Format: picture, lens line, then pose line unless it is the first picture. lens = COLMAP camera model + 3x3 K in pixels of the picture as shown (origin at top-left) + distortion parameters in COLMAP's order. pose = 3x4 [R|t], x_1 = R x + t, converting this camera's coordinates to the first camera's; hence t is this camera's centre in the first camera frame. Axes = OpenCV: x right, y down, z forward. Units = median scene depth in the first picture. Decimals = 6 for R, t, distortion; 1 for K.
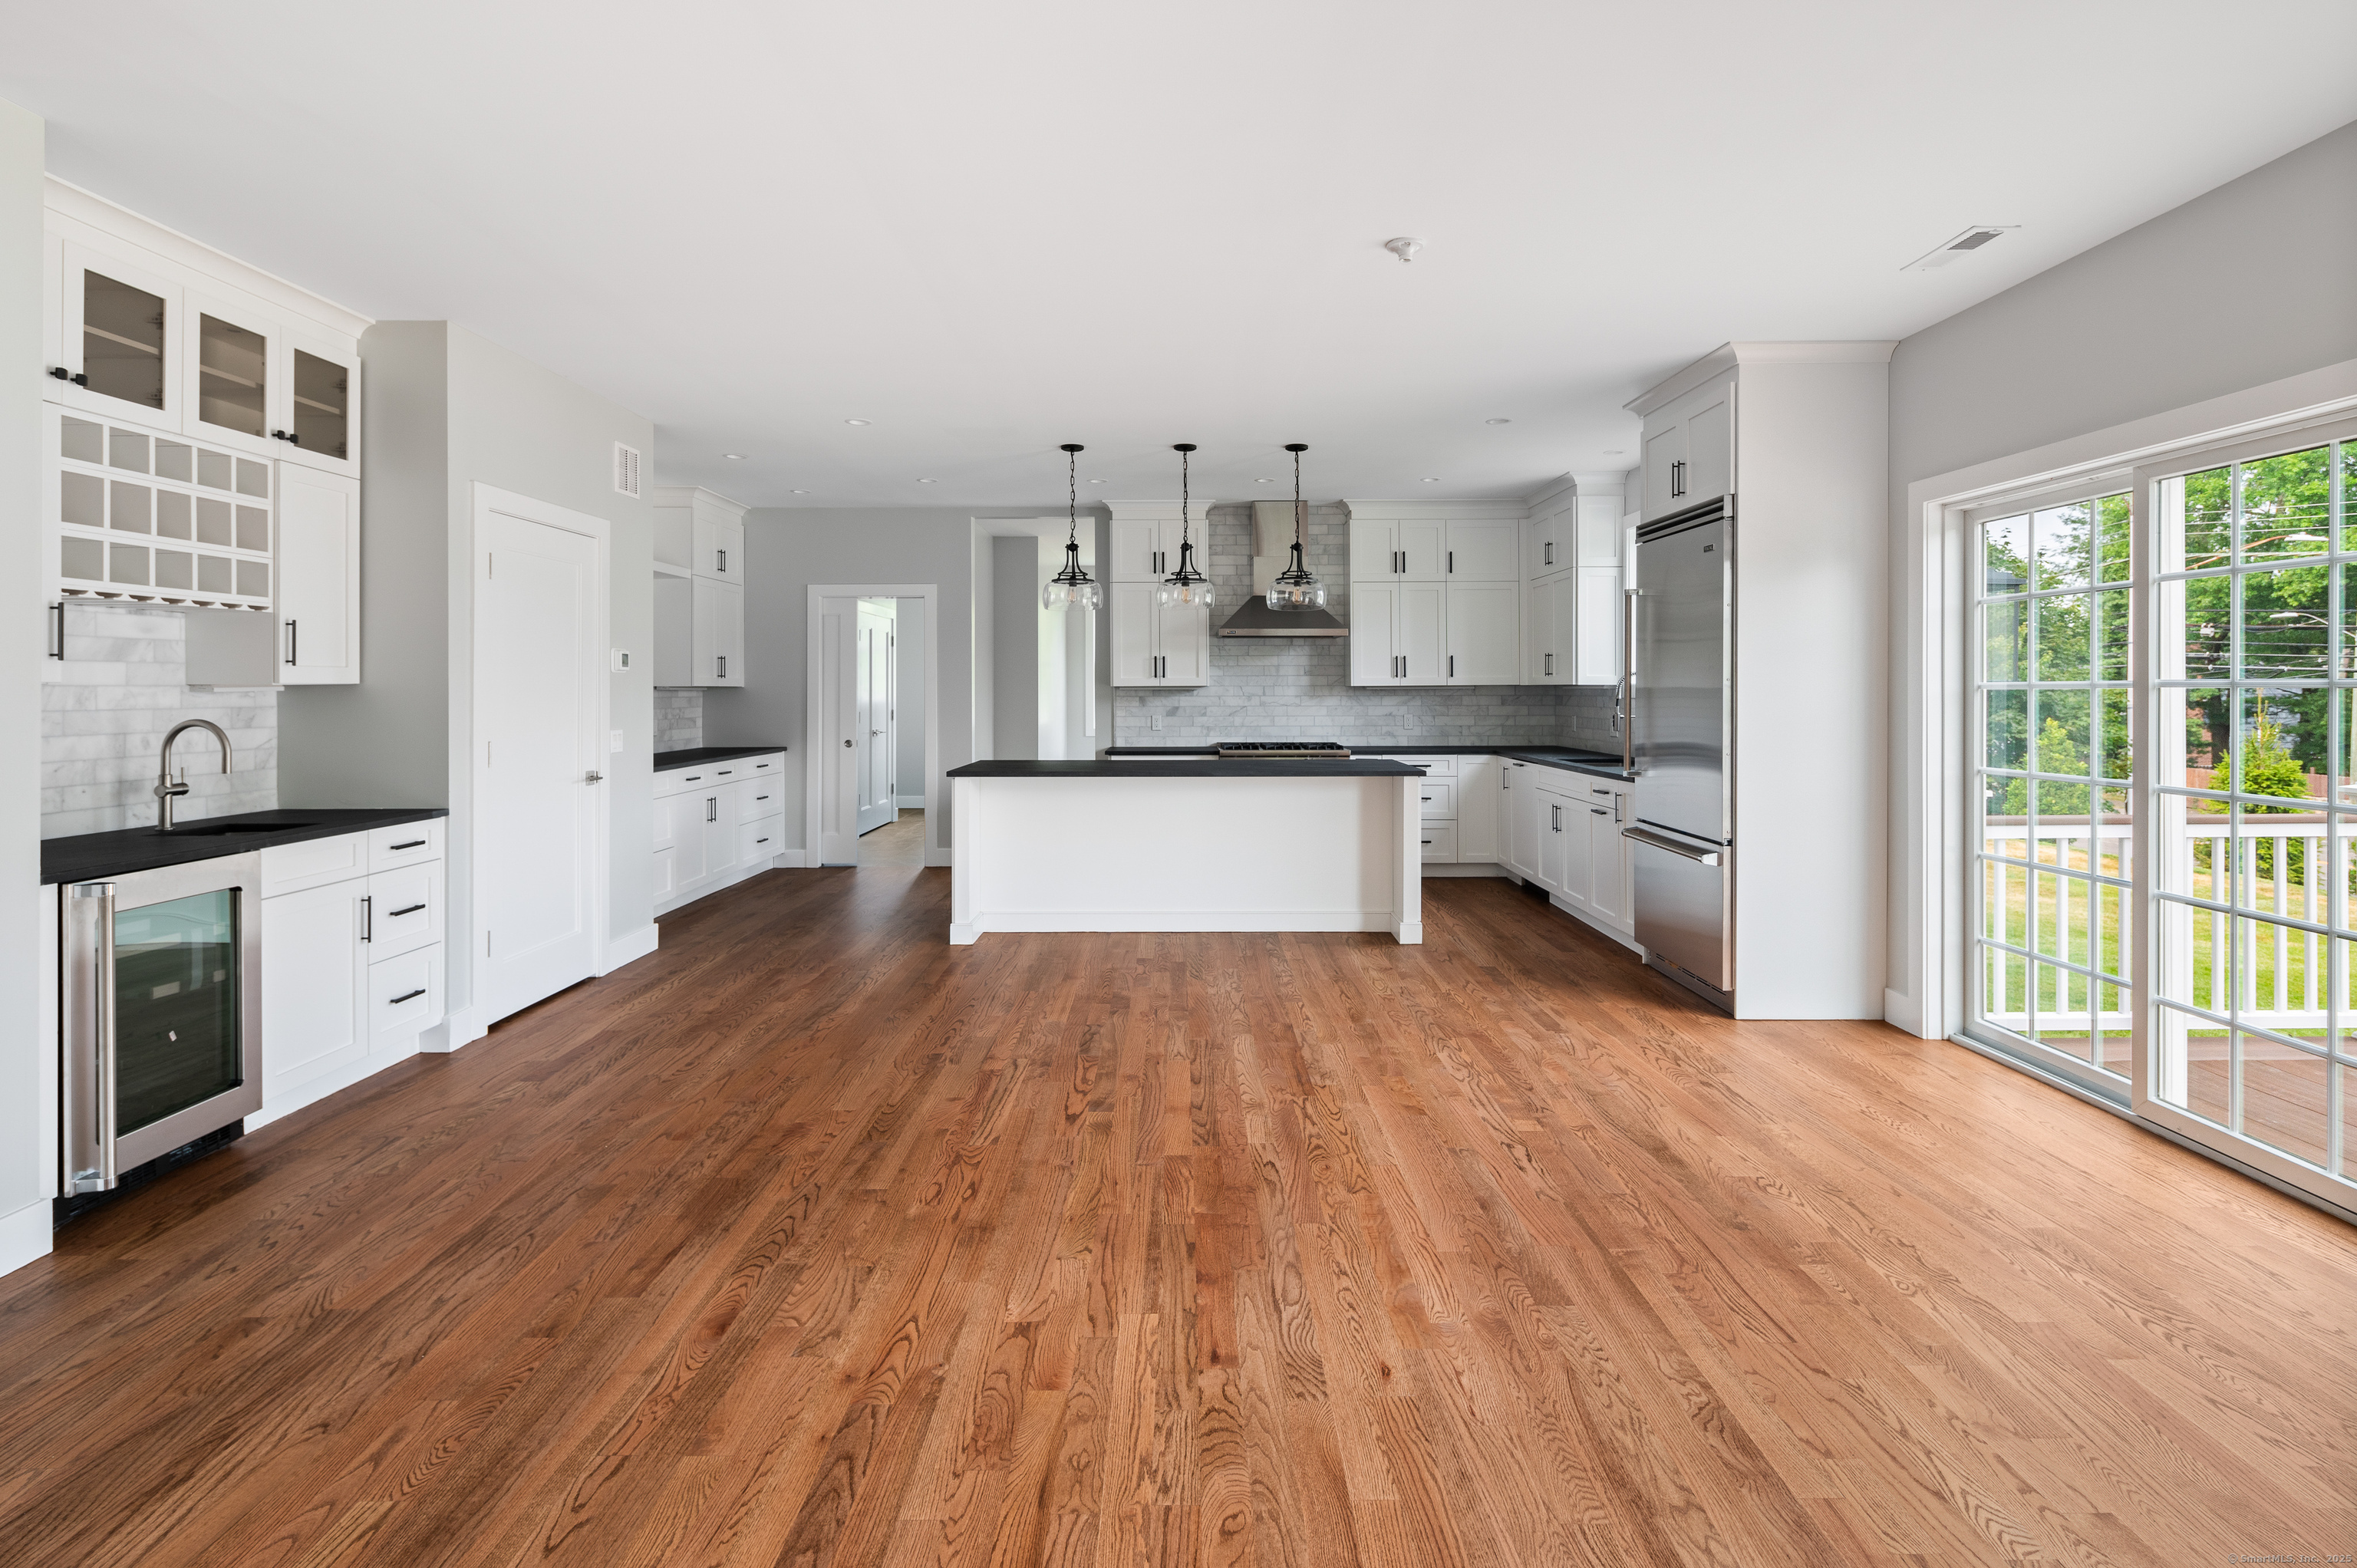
lens RADIAL K [[1149.2, 0, 1194.2], [0, 1149.2, 688.5], [0, 0, 1]] dist [0.006109, -0.006241]
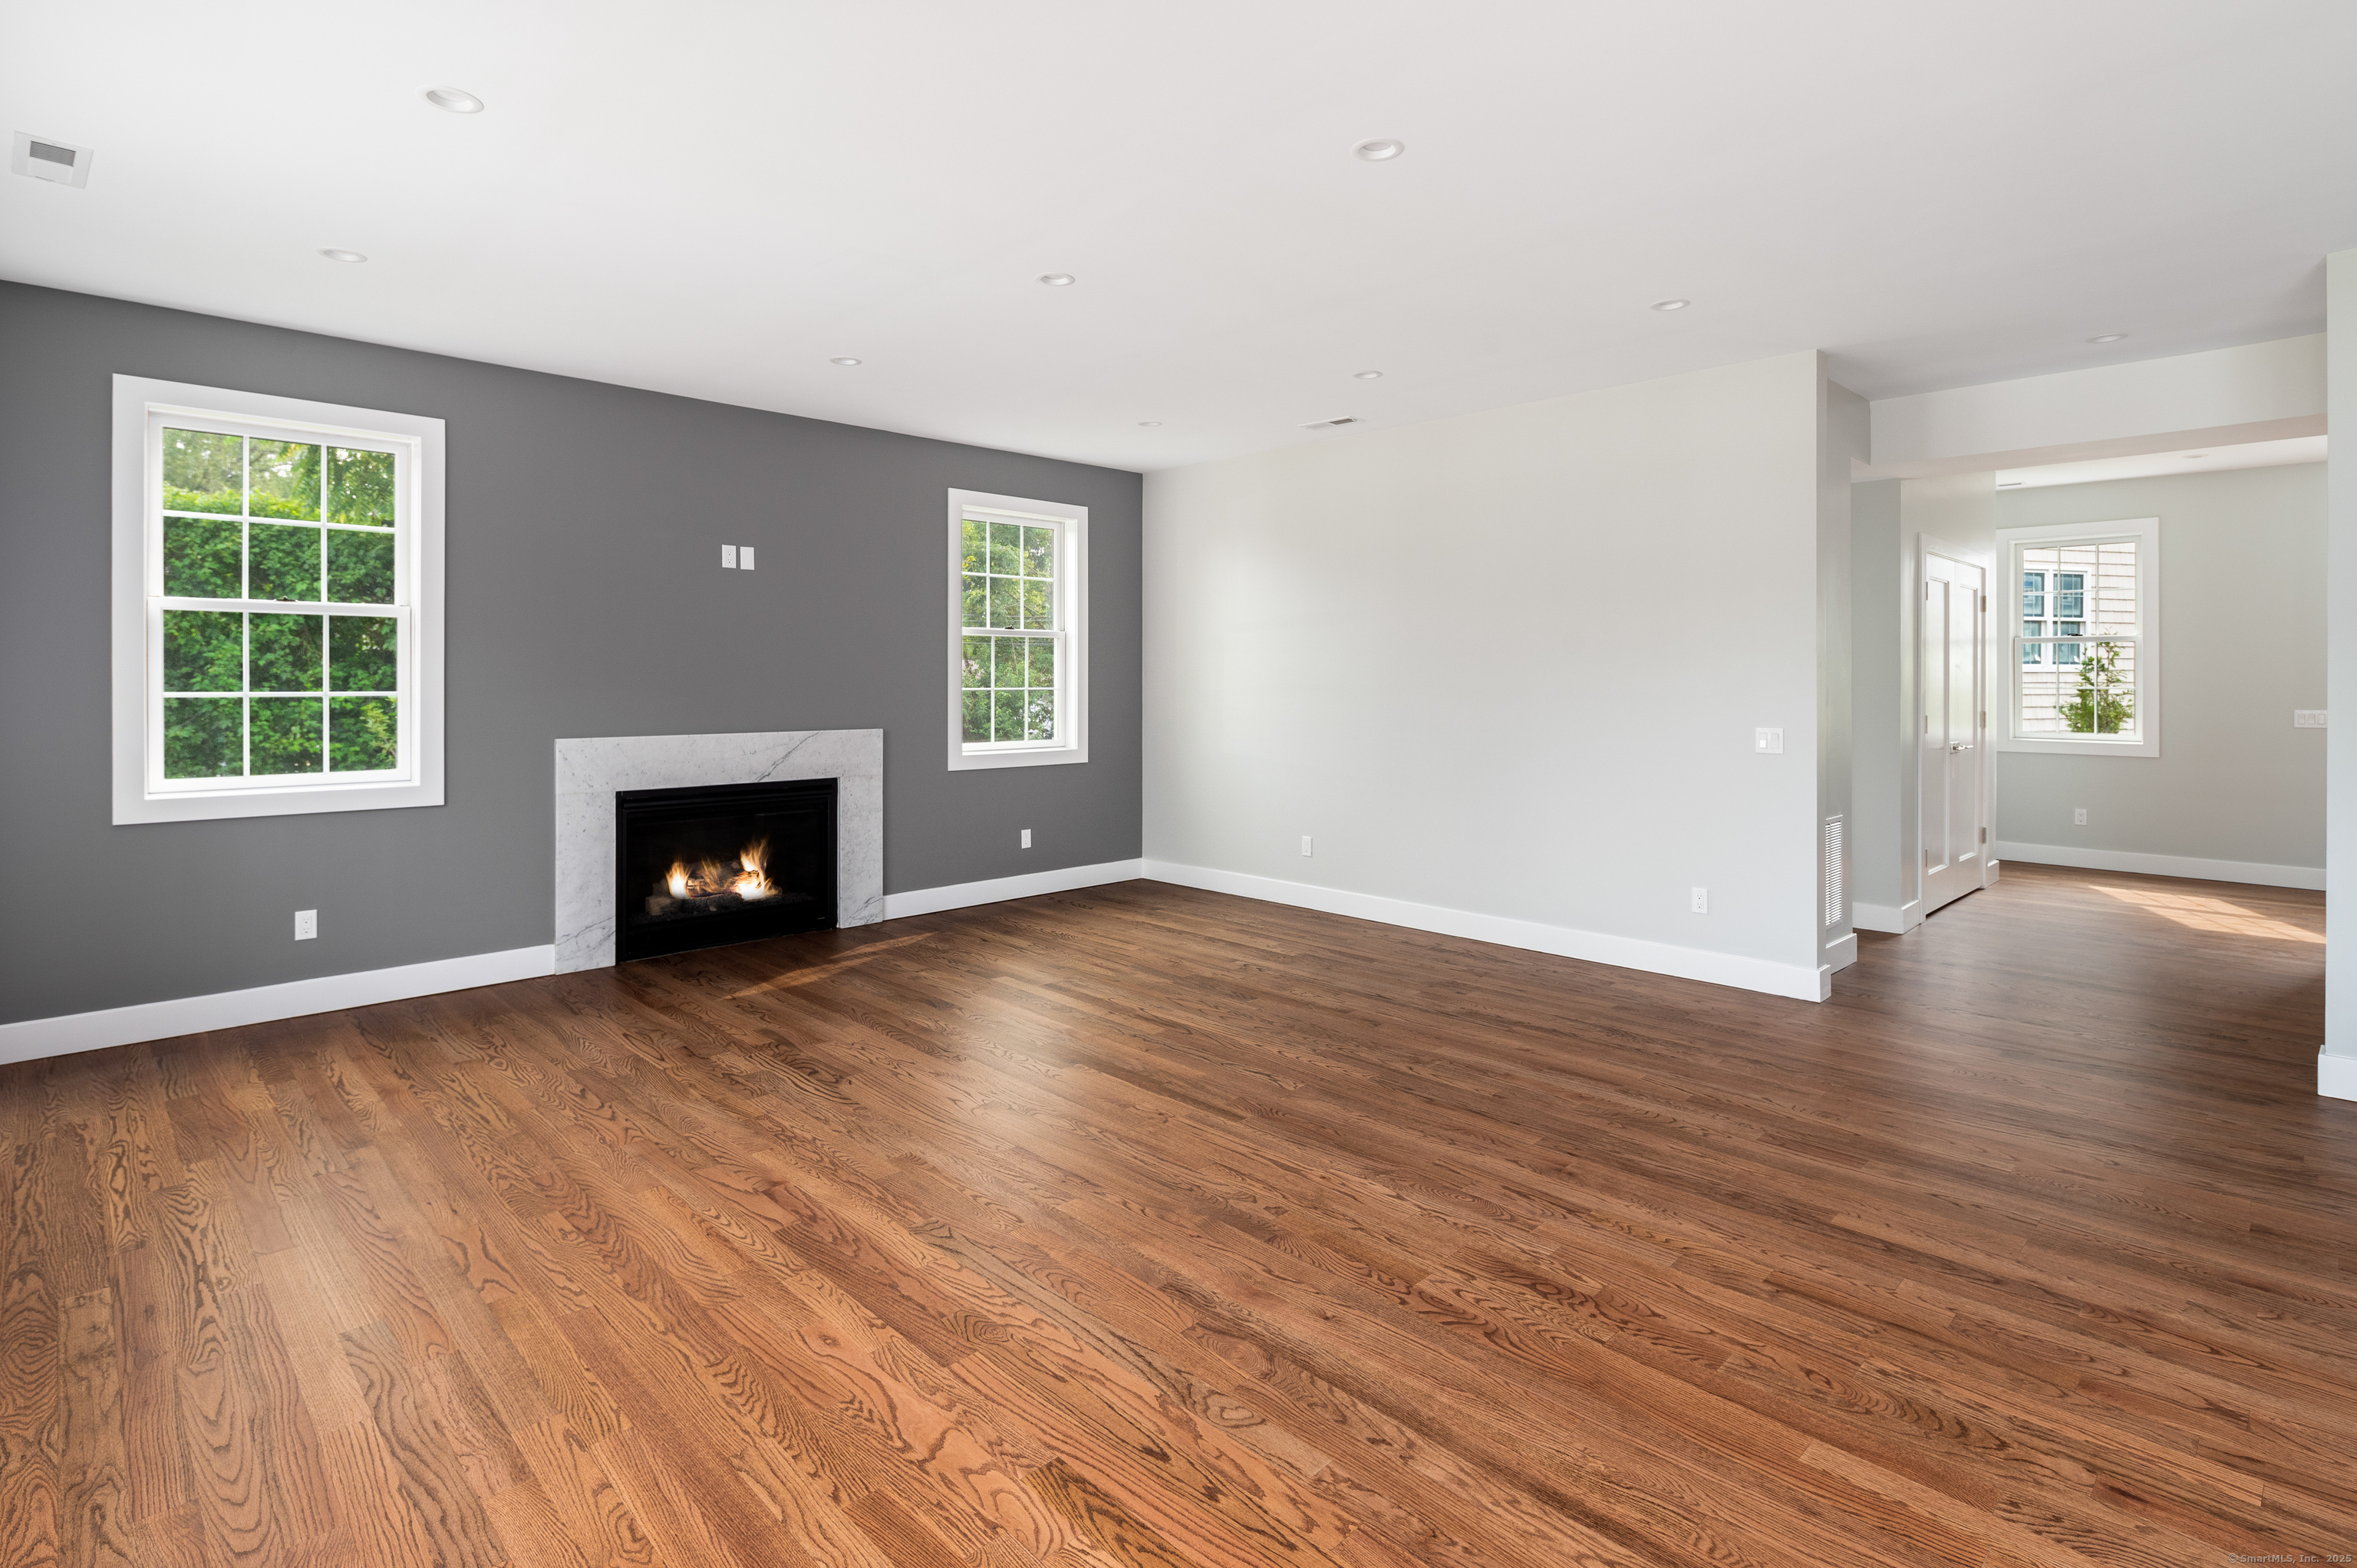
lens RADIAL K [[1149.2, 0, 1172.6], [0, 1149.2, 680.6], [0, 0, 1]] dist [0.006109, -0.006241]
pose [[-0.729345, 0.003654, -0.684137, 0.682192], [0.002225, 0.999993, 0.002969, -0.003476], [0.684143, 0.000643, -0.729348, 0.718075]]
